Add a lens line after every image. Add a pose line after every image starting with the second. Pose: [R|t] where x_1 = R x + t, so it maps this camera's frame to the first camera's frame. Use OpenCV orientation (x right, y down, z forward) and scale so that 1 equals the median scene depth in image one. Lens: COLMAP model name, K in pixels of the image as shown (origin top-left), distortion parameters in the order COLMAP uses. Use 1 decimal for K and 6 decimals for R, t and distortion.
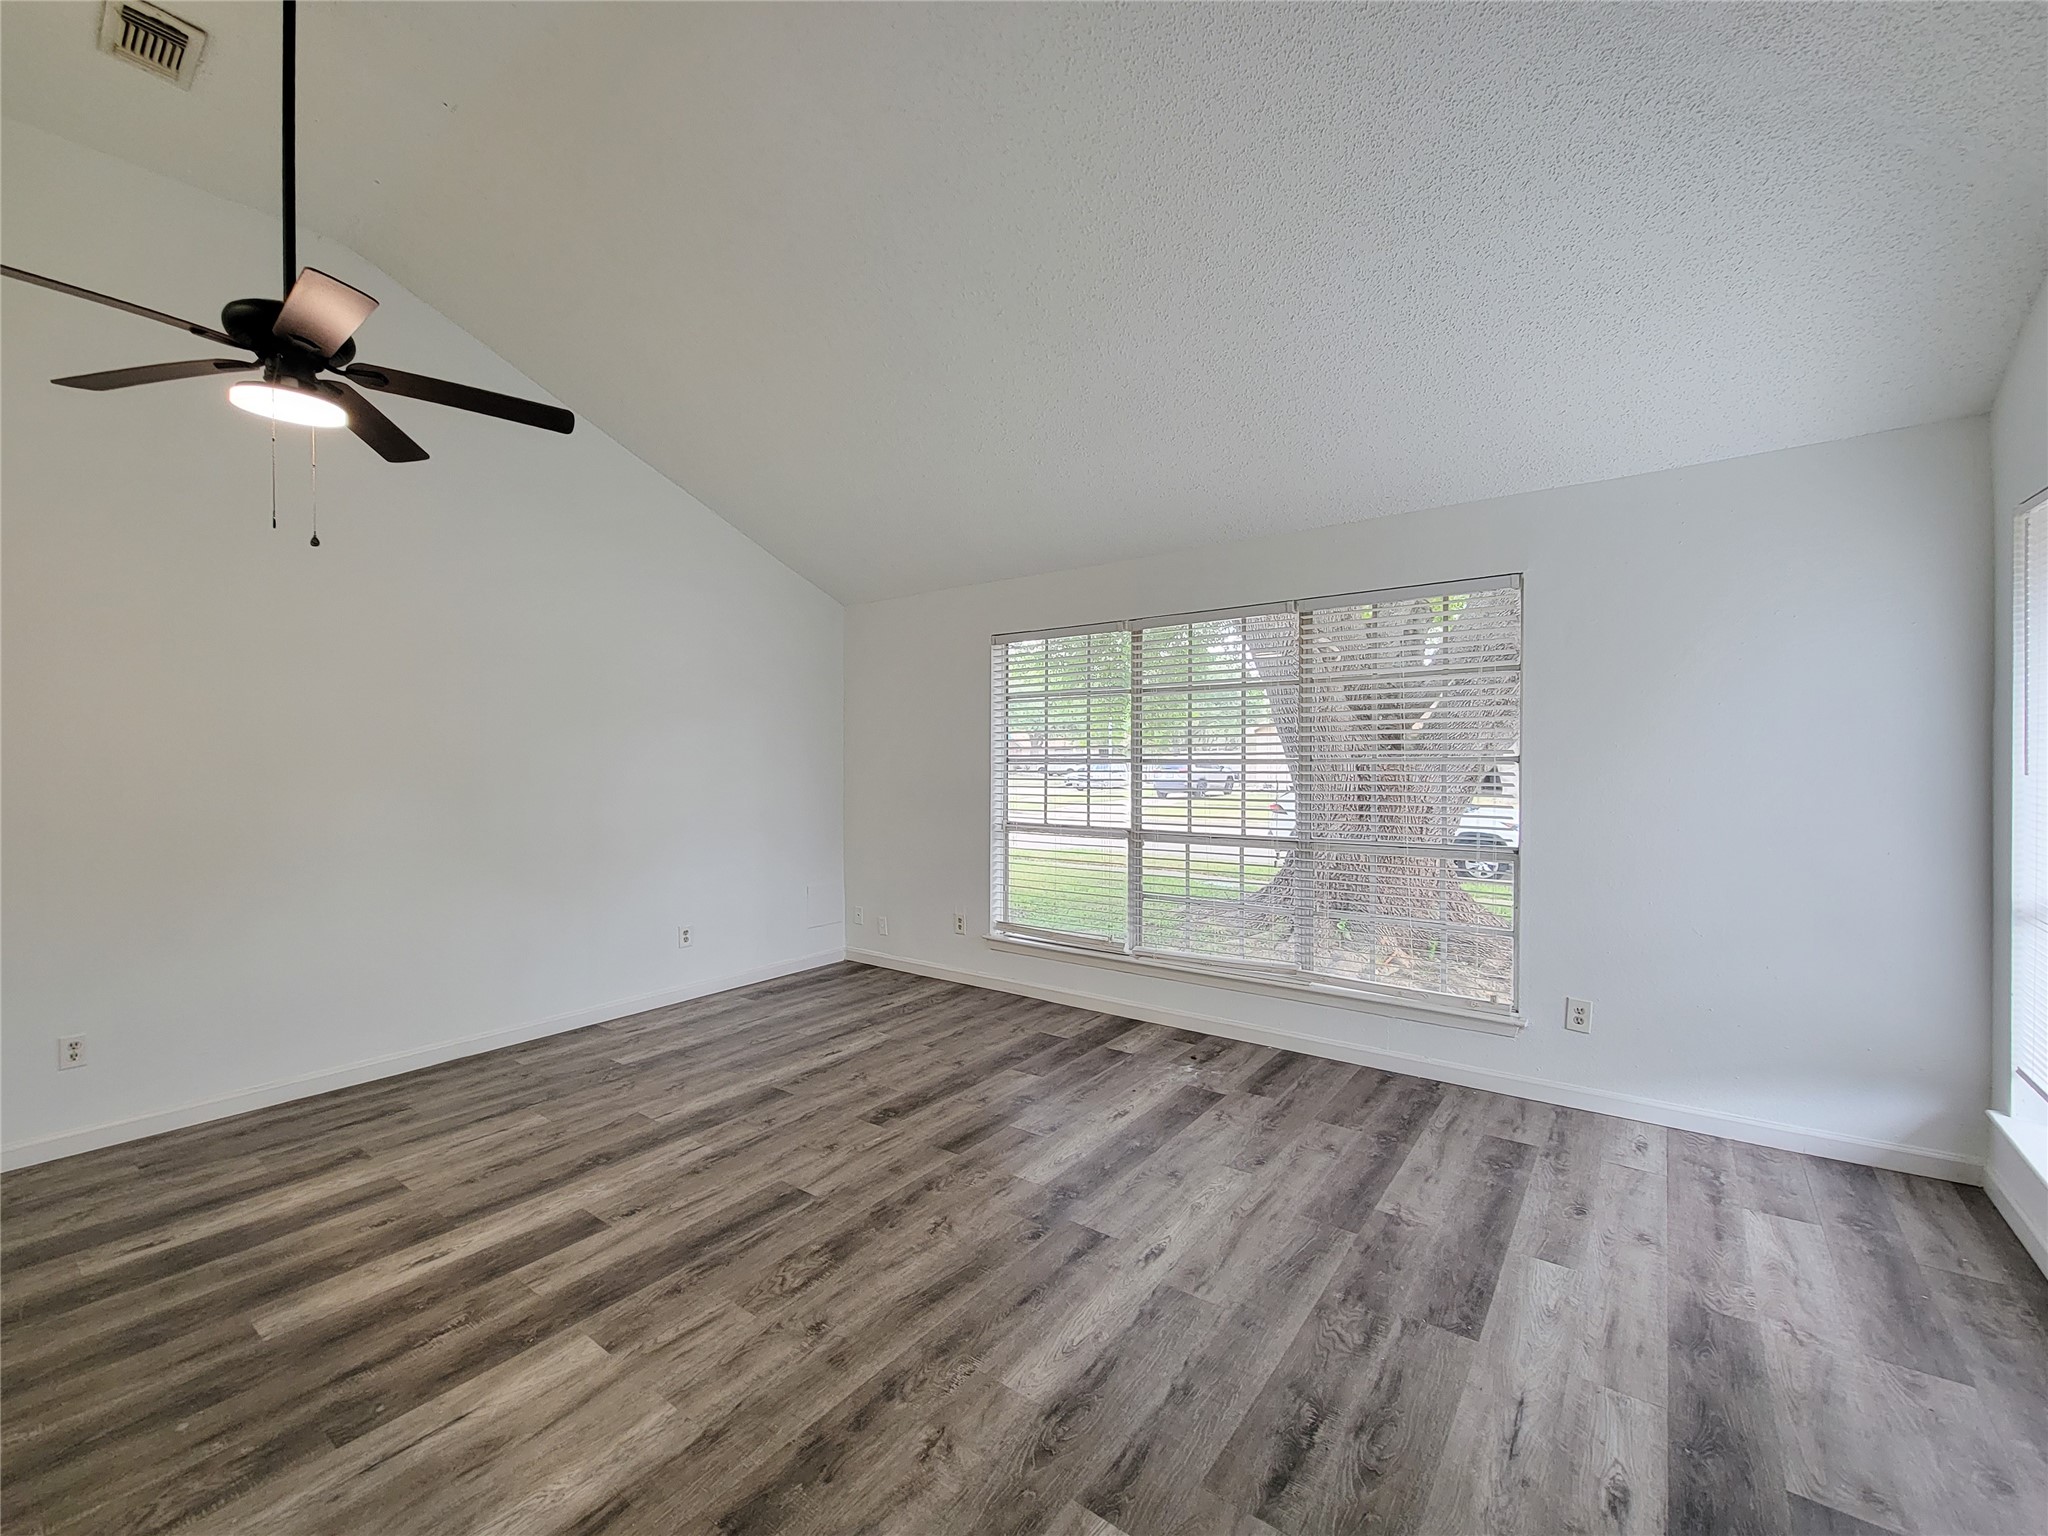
lens RADIAL K [[882.3, 0, 1024.0], [0, 882.3, 768.0], [0, 0, 1]] dist [-0.003216, -0.000580]
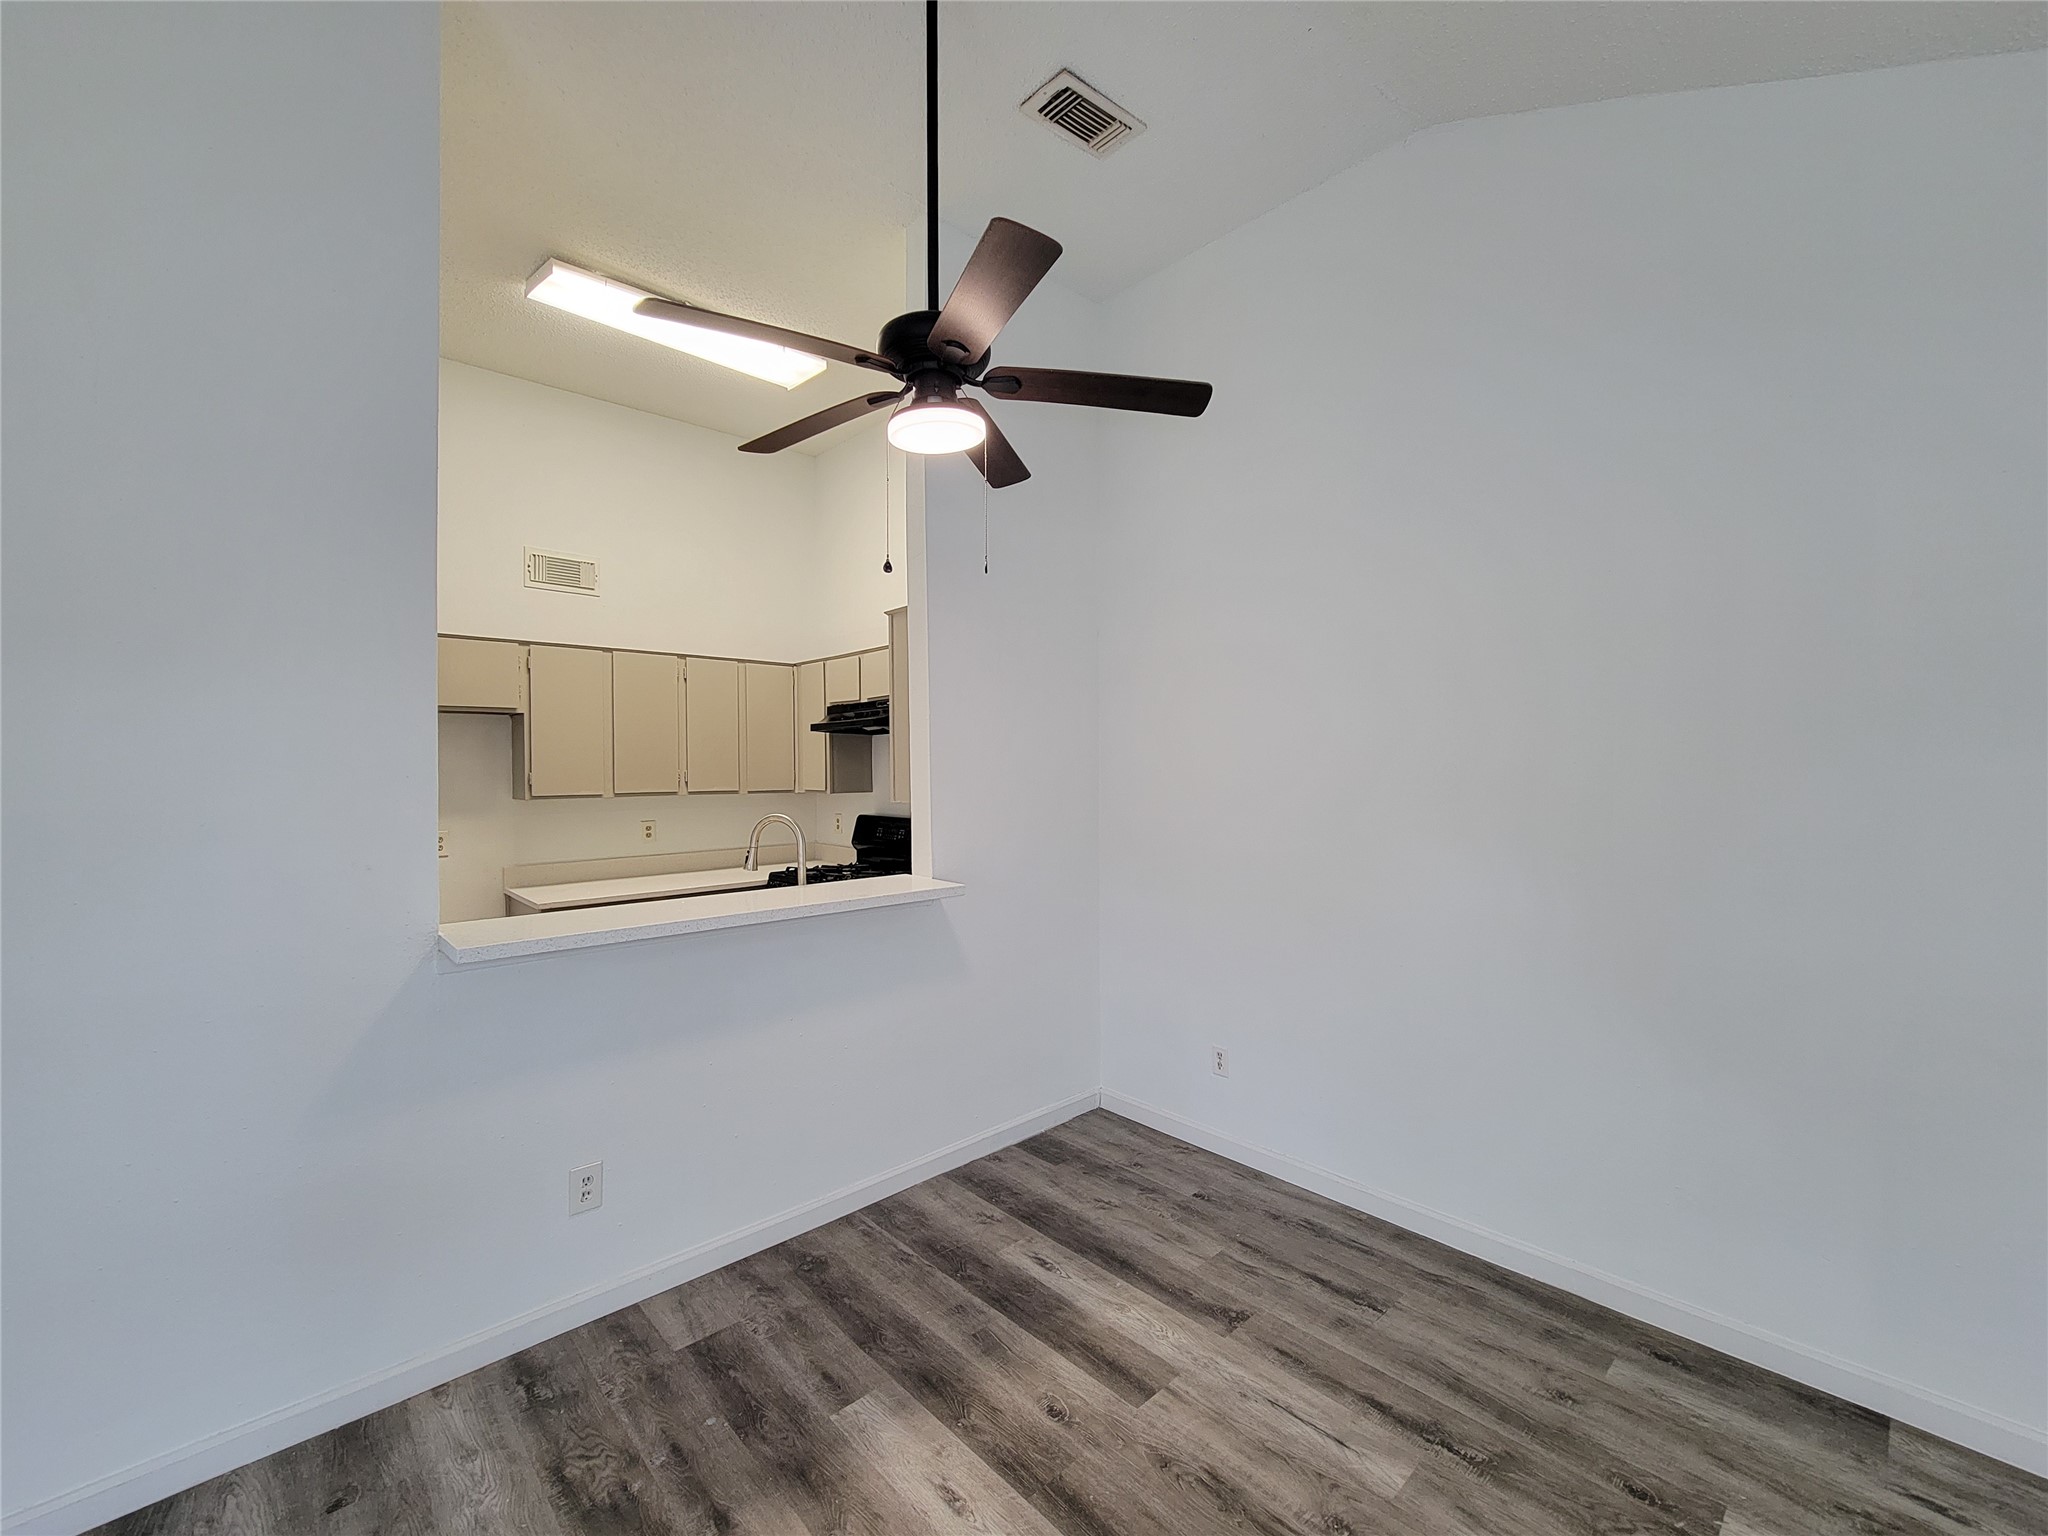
lens RADIAL K [[838.1, 0, 1030.3], [0, 838.1, 765.4], [0, 0, 1]] dist [0.002192, -0.000700]
pose [[-0.173788, 0.003332, -0.984777, 0.015484], [-0.010833, 0.999927, 0.005295, -0.058426], [0.984723, 0.011588, -0.173740, 0.904351]]
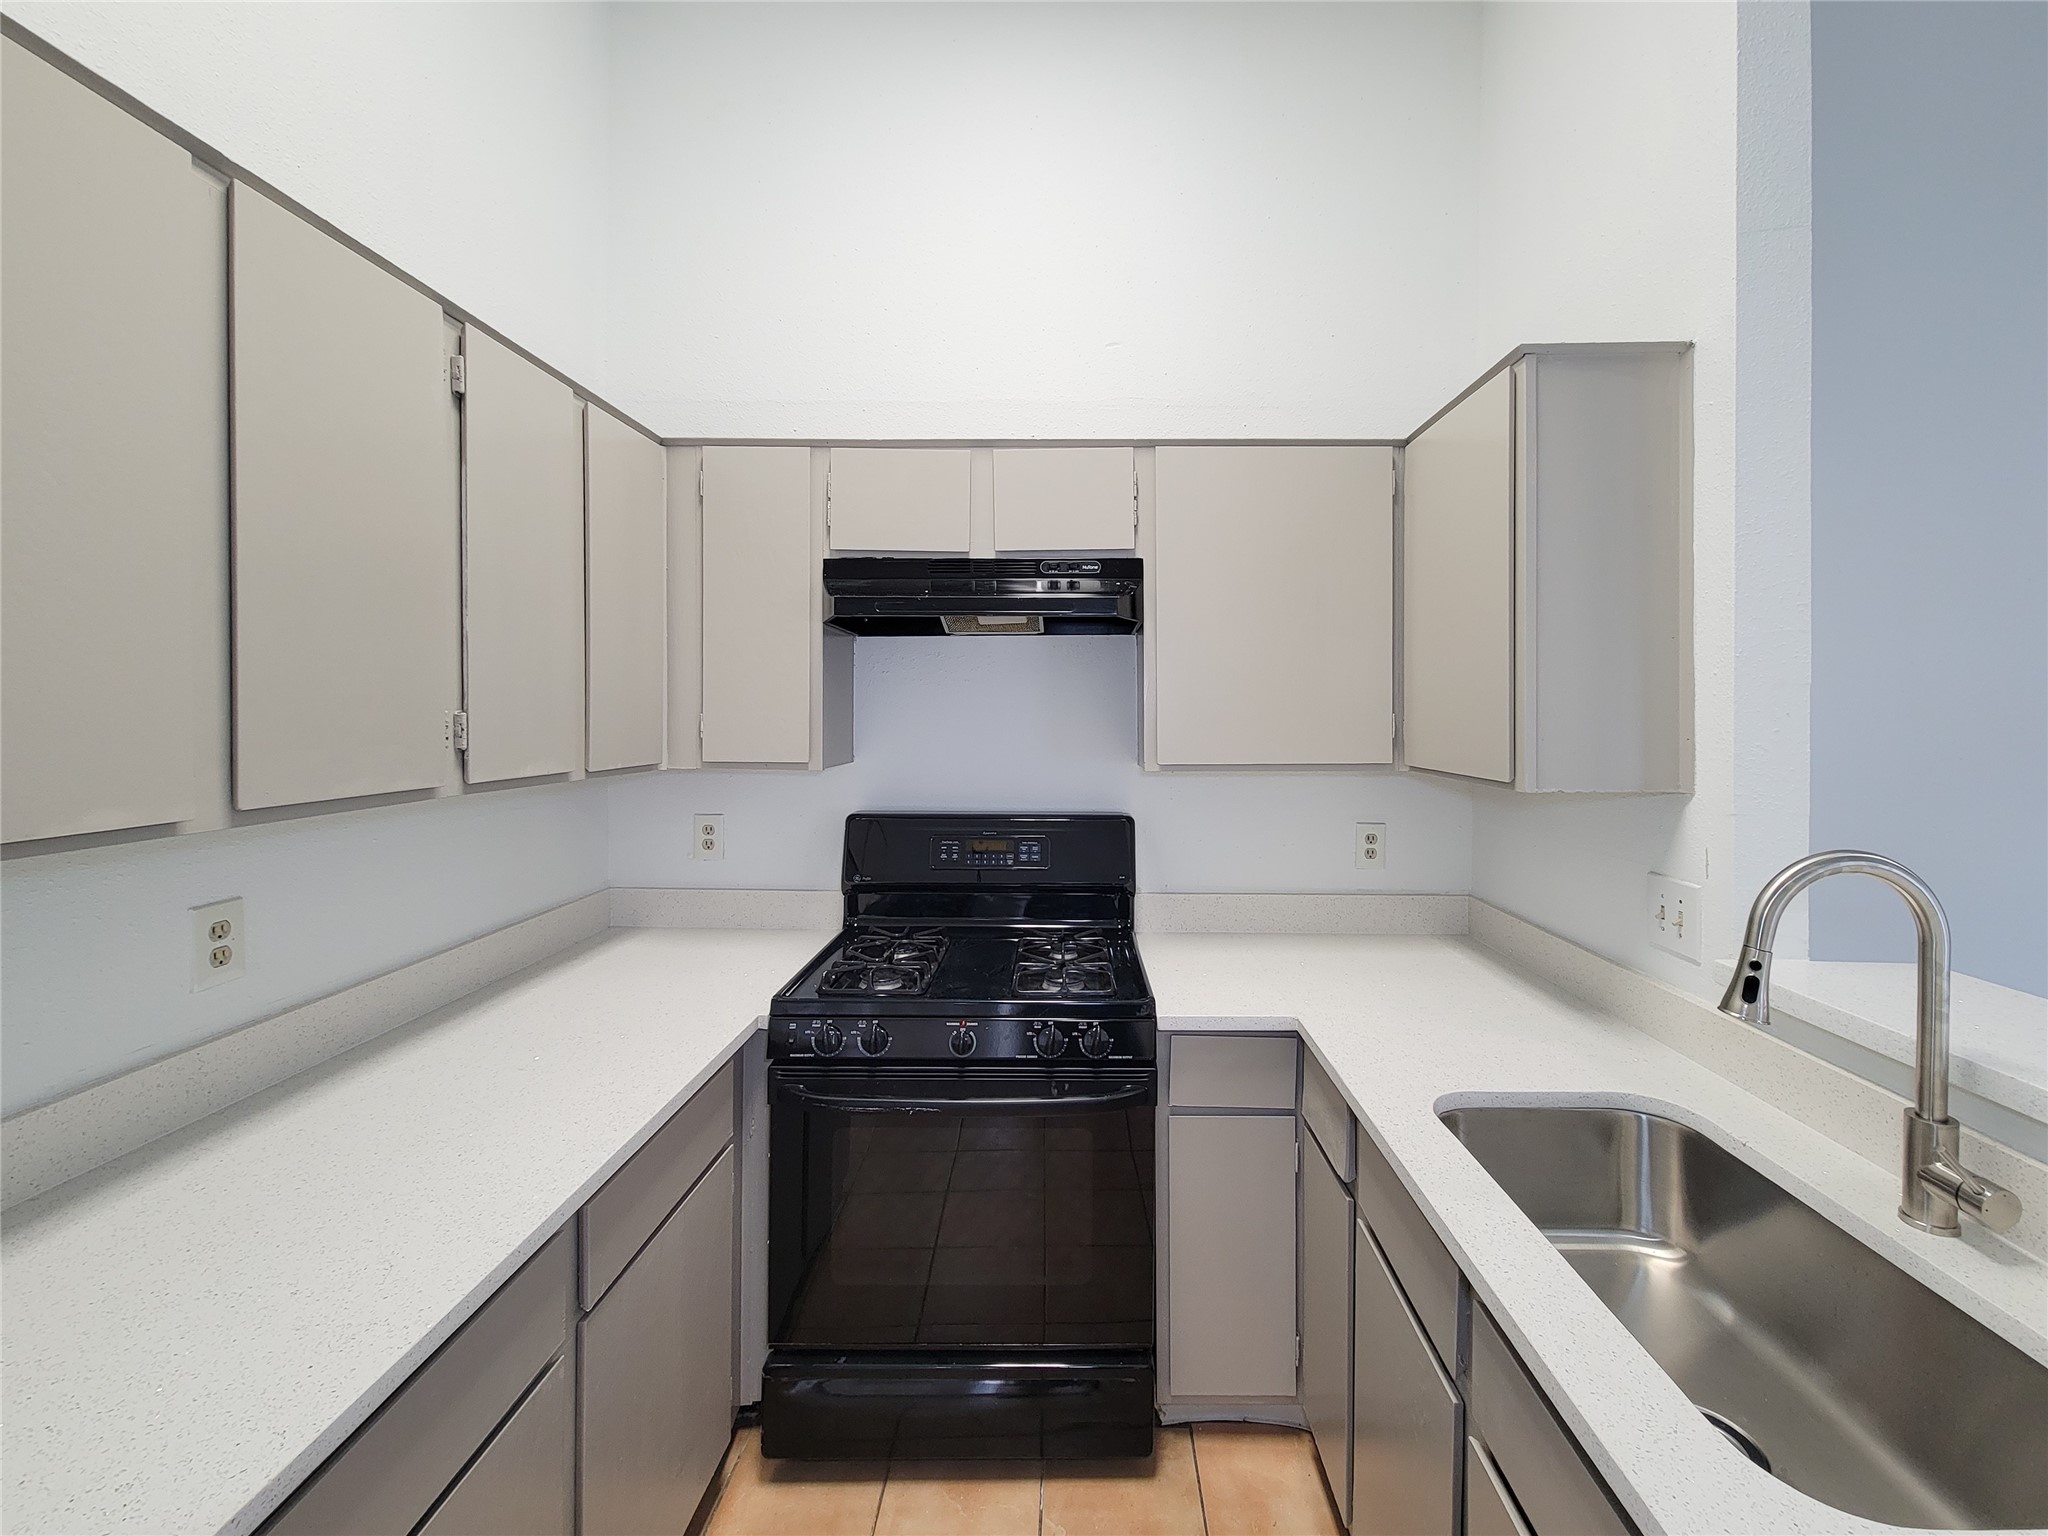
lens RADIAL K [[861.3, 0, 1060.8], [0, 861.3, 721.6], [0, 0, 1]] dist [0.001801, 0.000139]
pose [[0.587070, 0.016649, -0.809365, -0.800846], [-0.020400, 0.999775, 0.005768, -0.038322], [0.809279, 0.013125, 0.587278, 0.036450]]
